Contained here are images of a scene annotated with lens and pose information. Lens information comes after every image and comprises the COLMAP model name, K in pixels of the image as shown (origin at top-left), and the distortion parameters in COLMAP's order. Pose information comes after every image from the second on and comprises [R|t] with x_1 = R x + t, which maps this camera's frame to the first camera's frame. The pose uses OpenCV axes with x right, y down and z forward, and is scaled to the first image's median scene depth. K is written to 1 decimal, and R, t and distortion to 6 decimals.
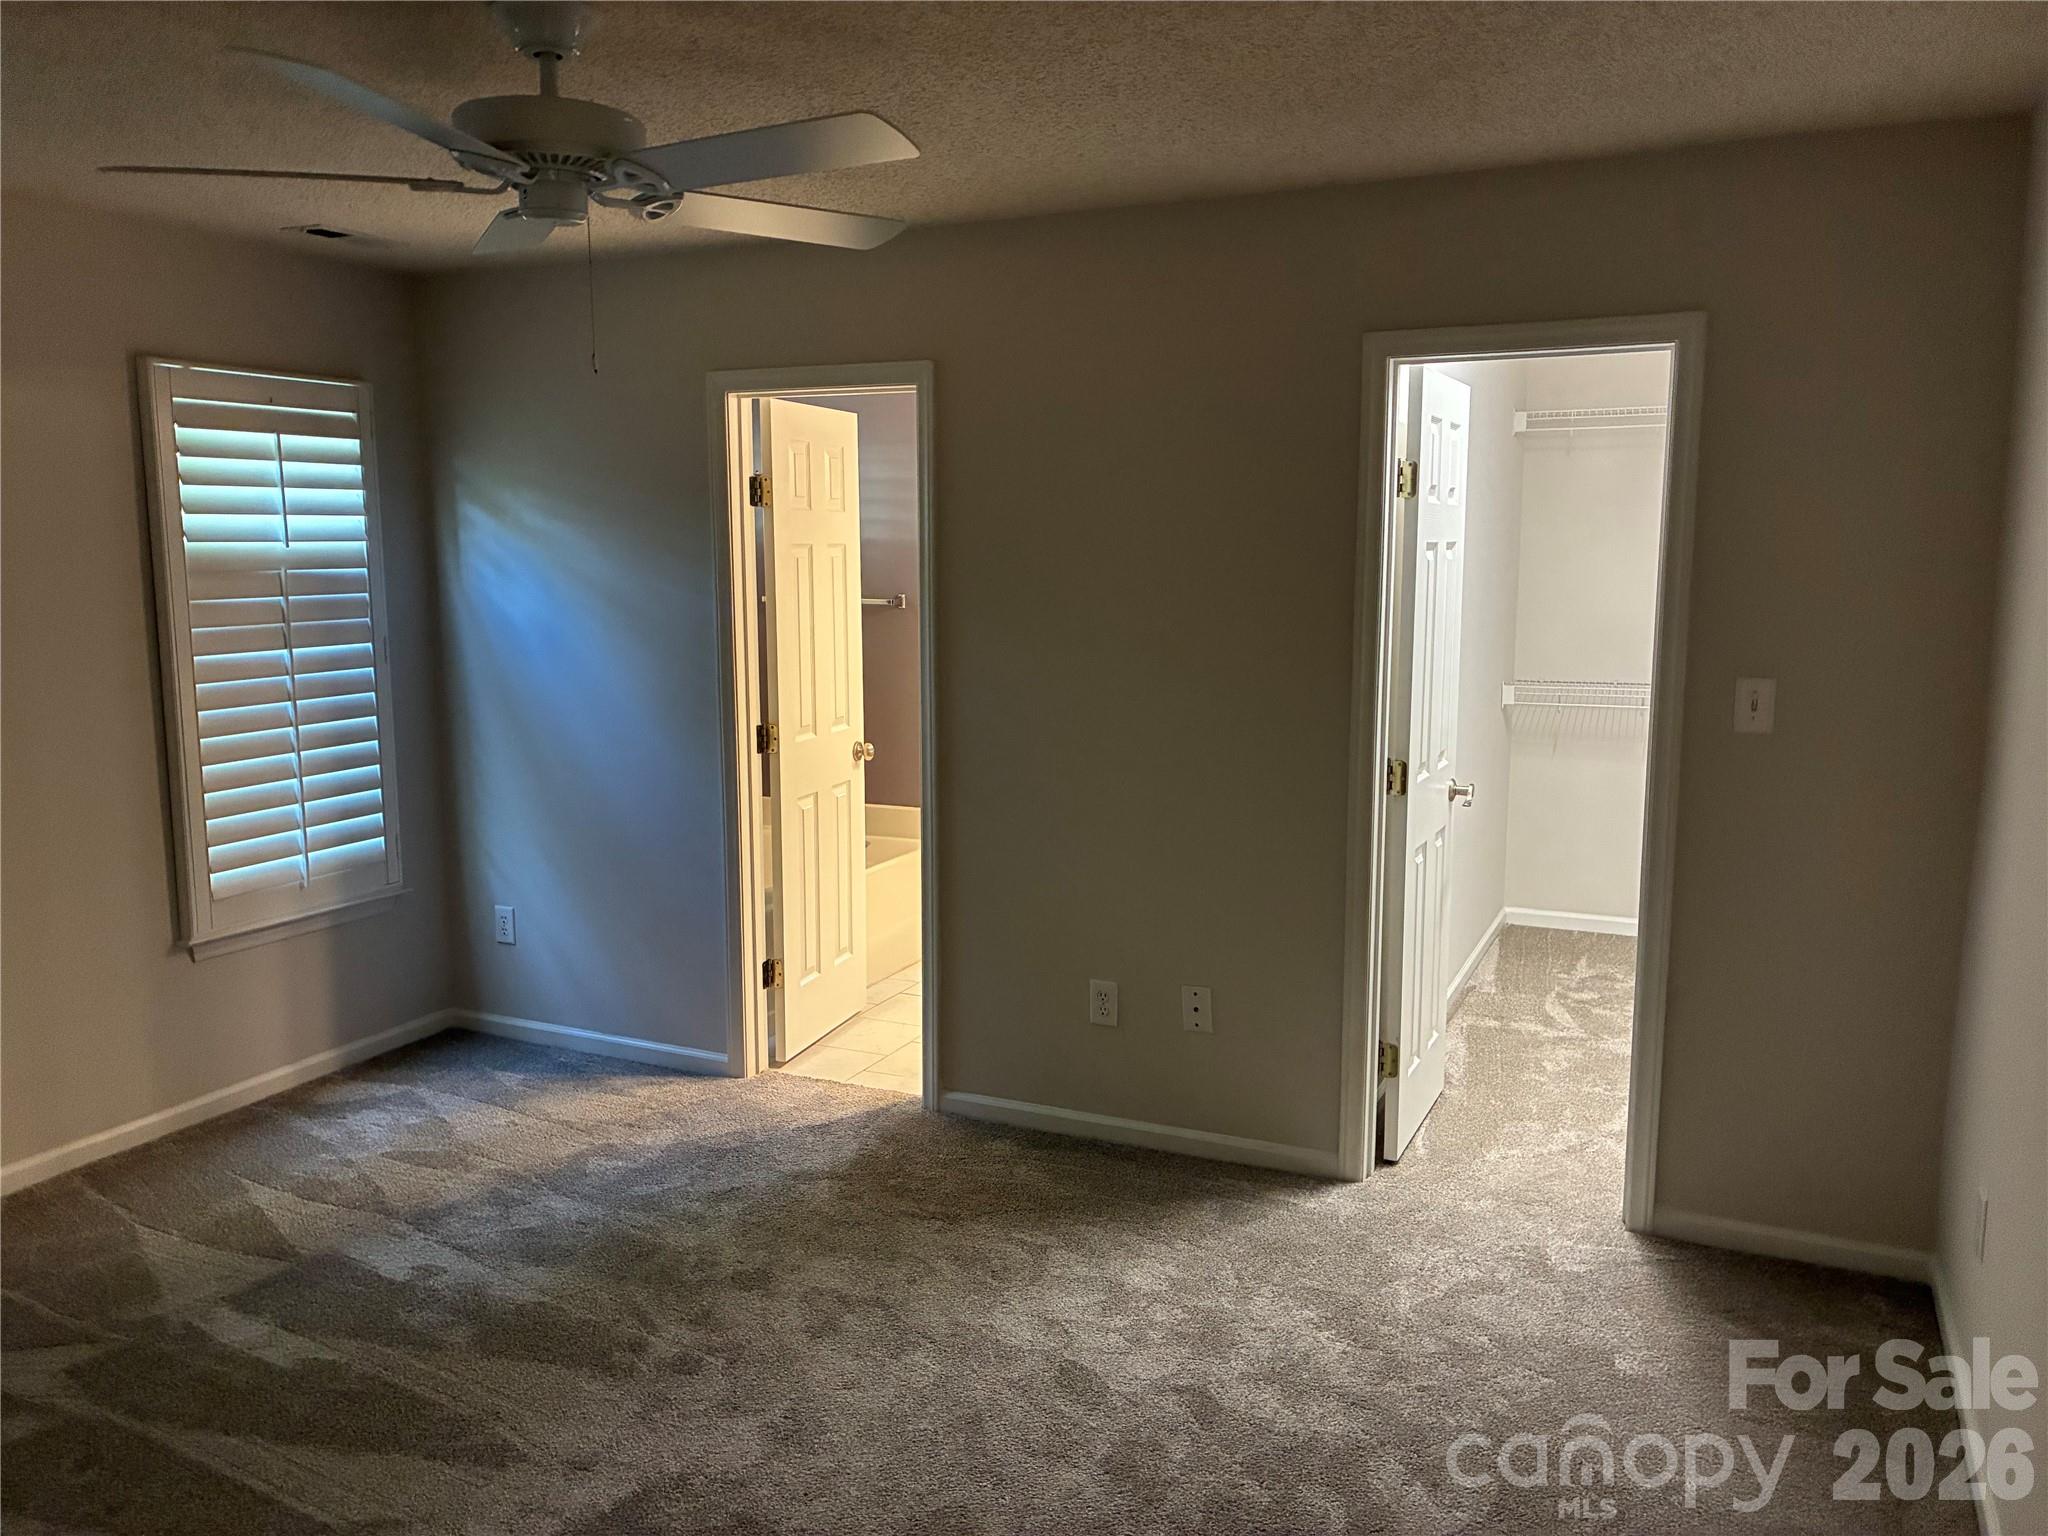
lens RADIAL K [[1546.2, 0, 1015.2], [0, 1546.2, 771.1], [0, 0, 1]] dist [0.016943, -0.035937]
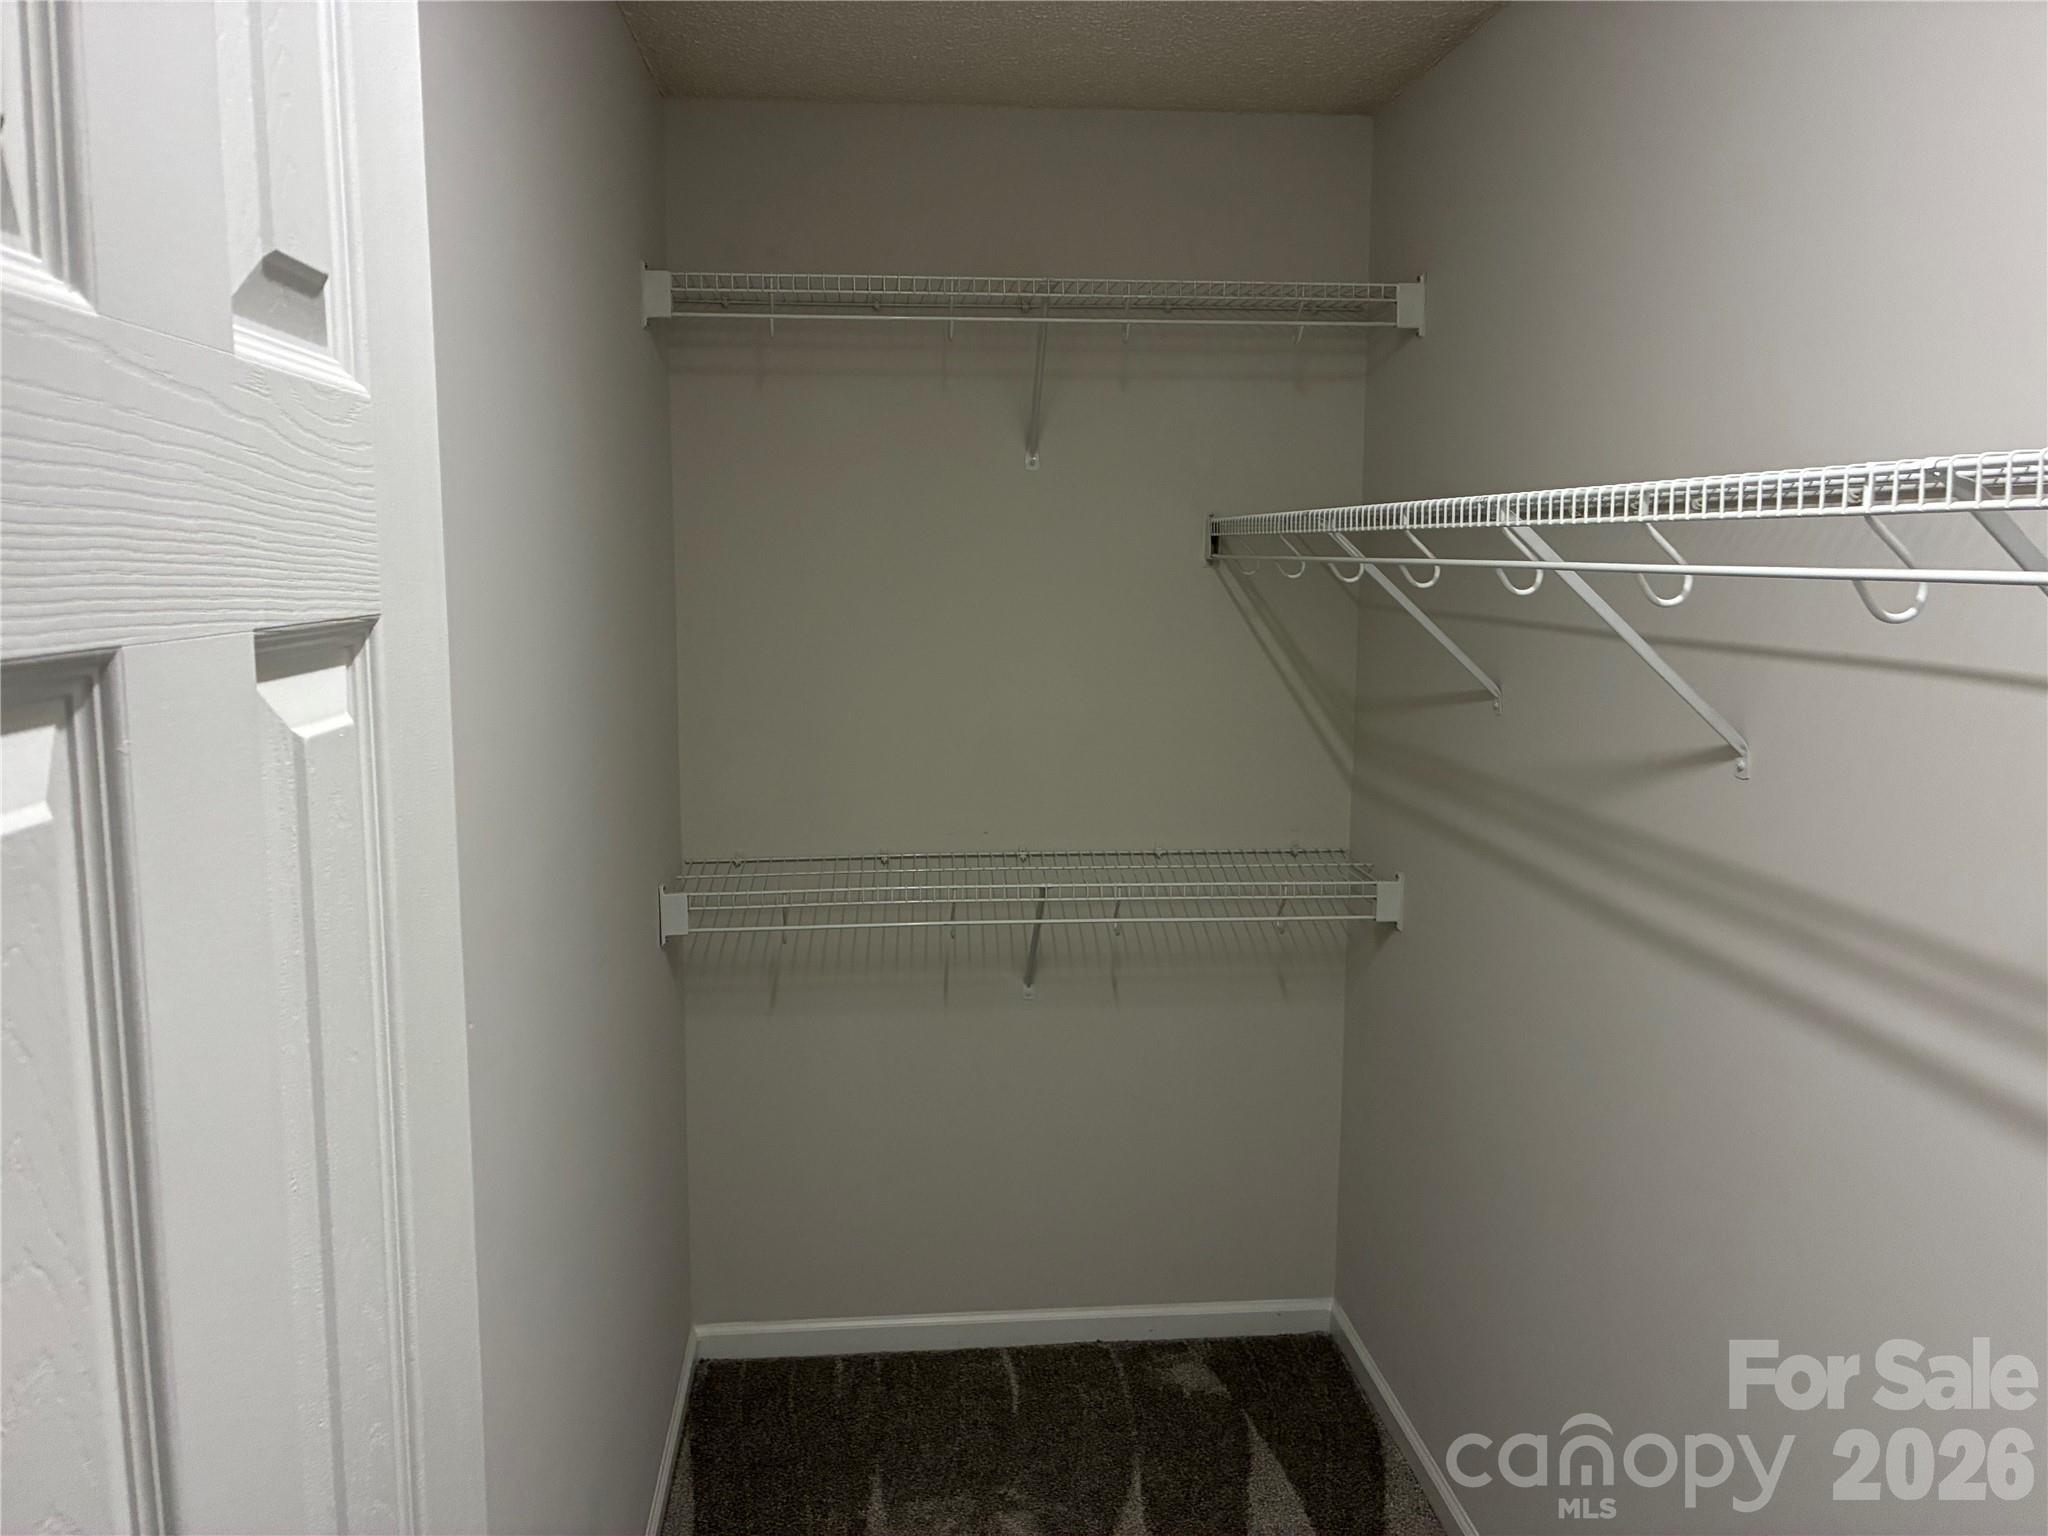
lens RADIAL K [[1546.2, 0, 1022.0], [0, 1546.2, 766.8], [0, 0, 1]] dist [0.016943, -0.035937]
pose [[0.854229, -0.062498, 0.516127, 0.178414], [0.067748, 0.997665, 0.008680, -0.089304], [-0.515464, 0.027552, 0.856468, 0.571595]]
